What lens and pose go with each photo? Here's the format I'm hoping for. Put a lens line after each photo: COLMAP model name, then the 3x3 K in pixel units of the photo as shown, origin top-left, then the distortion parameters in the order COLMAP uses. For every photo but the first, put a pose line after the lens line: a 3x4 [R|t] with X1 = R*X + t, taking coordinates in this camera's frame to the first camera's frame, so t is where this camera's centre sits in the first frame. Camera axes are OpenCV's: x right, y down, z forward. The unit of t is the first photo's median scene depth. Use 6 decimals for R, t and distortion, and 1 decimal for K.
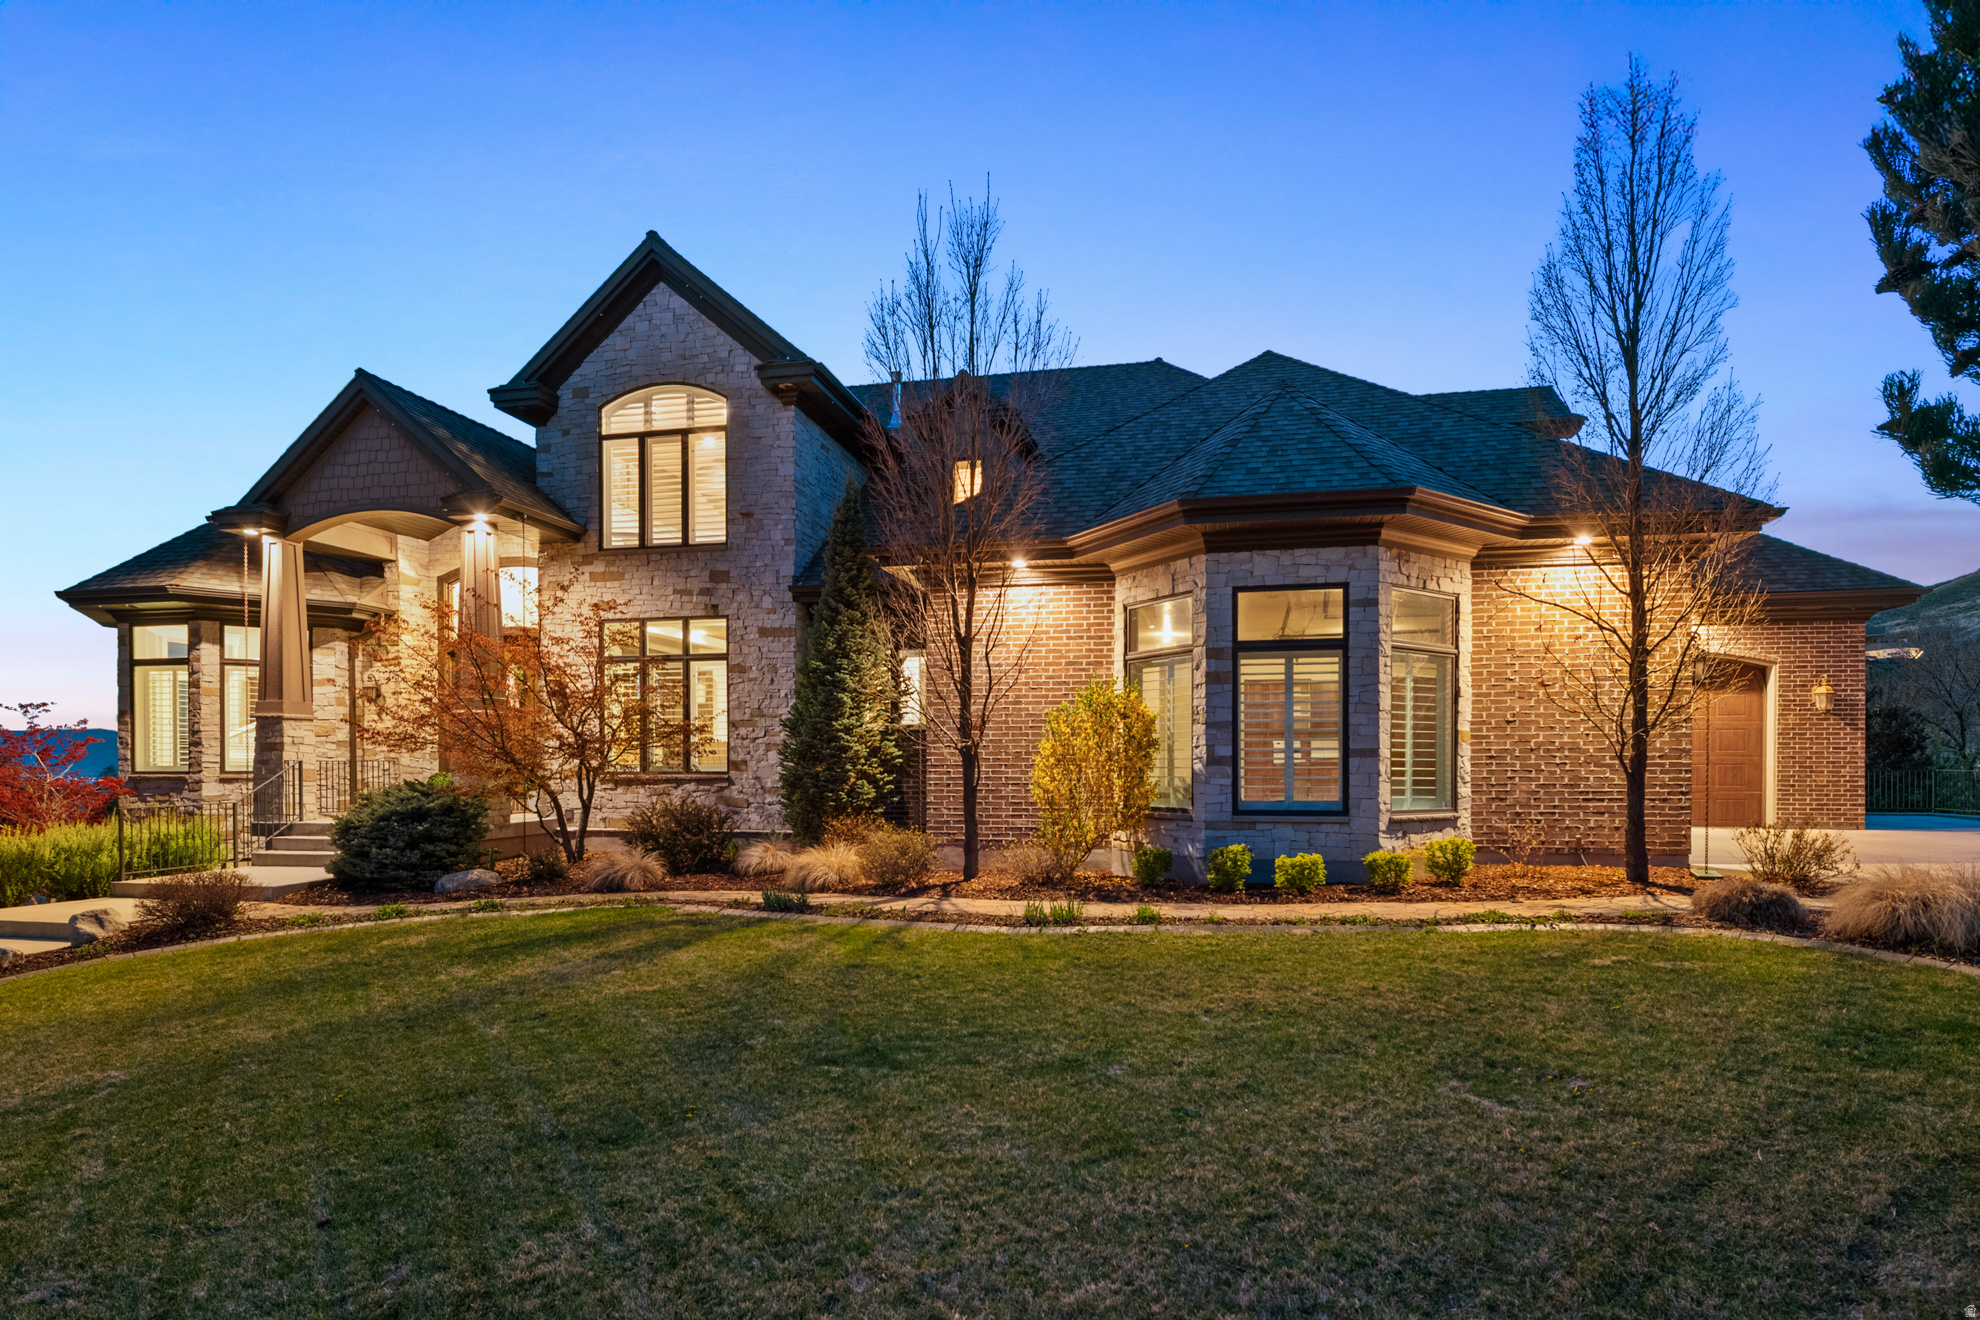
lens RADIAL K [[929.1, 0, 990.3], [0, 929.1, 672.9], [0, 0, 1]] dist [0.001511, 0.000040]
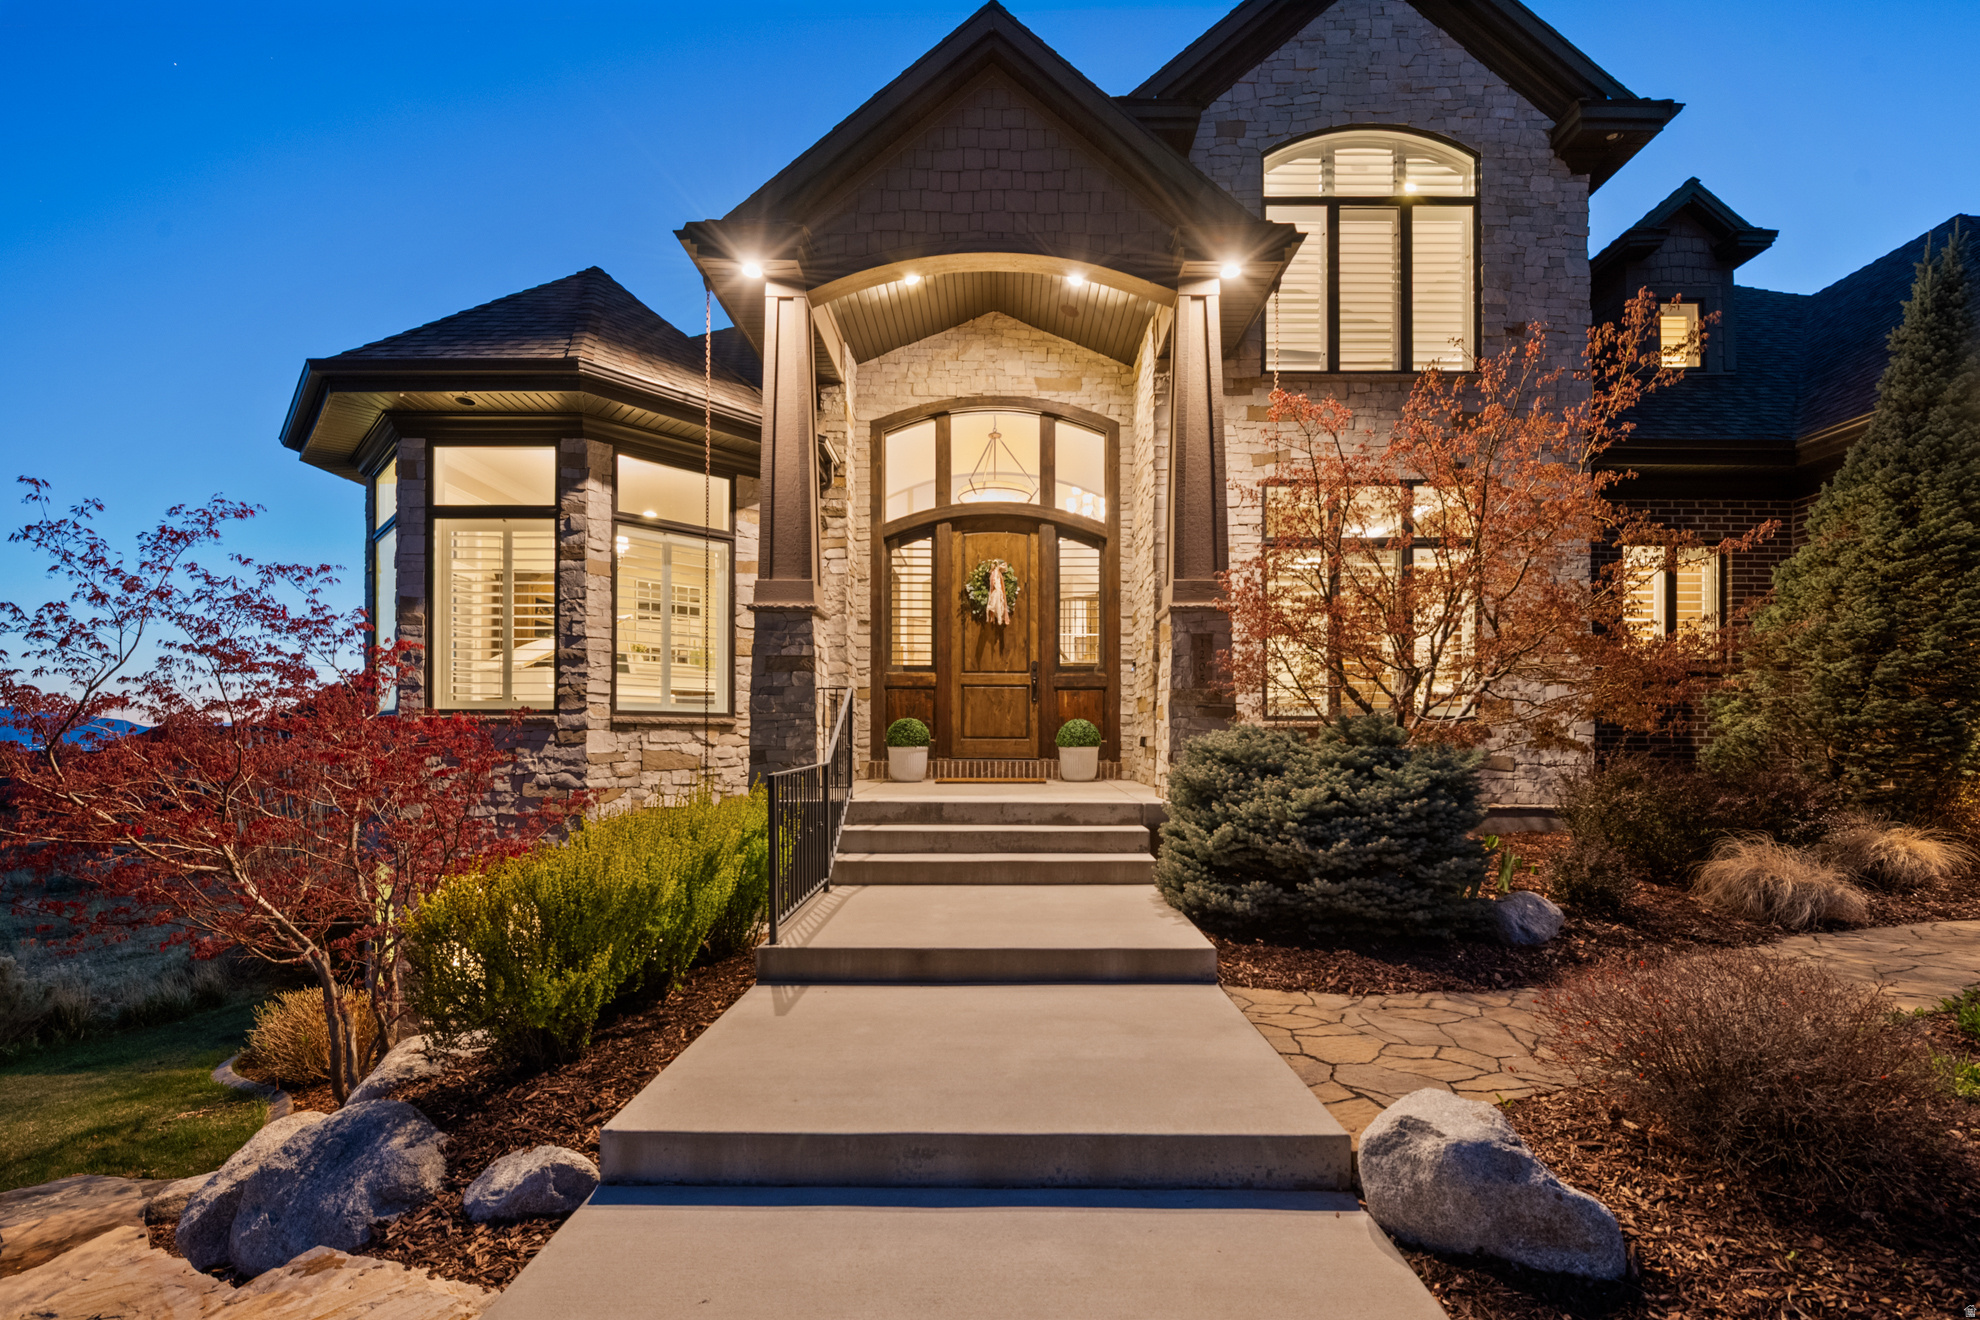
lens RADIAL K [[838.3, 0, 990.1], [0, 838.3, 650.1], [0, 0, 1]] dist [-0.004658, -0.000227]
pose [[0.981103, 0.023740, 0.192026, -0.714222], [-0.022847, 0.999715, -0.006863, 0.068868], [-0.192134, 0.002346, 0.981366, 0.467017]]
